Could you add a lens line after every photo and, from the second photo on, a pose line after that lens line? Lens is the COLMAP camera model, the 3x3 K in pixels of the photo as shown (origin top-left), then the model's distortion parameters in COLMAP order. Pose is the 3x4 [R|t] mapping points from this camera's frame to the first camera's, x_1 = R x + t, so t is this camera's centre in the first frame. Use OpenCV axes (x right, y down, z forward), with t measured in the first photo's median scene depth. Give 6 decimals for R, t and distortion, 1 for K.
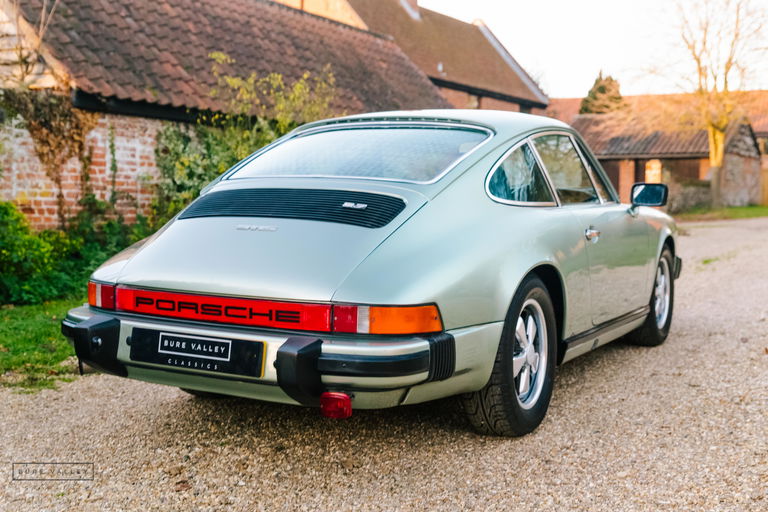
lens RADIAL K [[941.7, 0, 387.2], [0, 941.7, 259.5], [0, 0, 1]] dist [-0.006888, 0.000000]
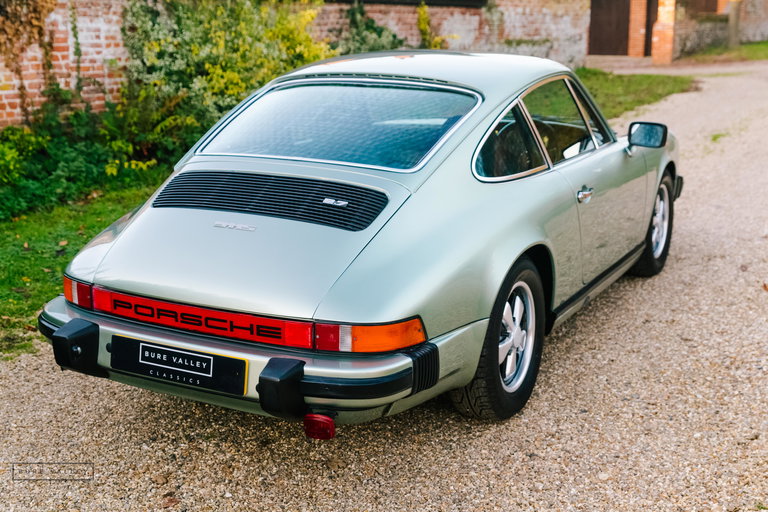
lens RADIAL K [[1007.9, 0, 385.4], [0, 1007.9, 255.7], [0, 0, 1]] dist [-0.008209, 0.000000]
pose [[0.999918, -0.011277, 0.006118, 0.009424], [0.010172, 0.987449, 0.157611, -0.160682], [-0.007819, -0.157536, 0.987482, -0.027755]]
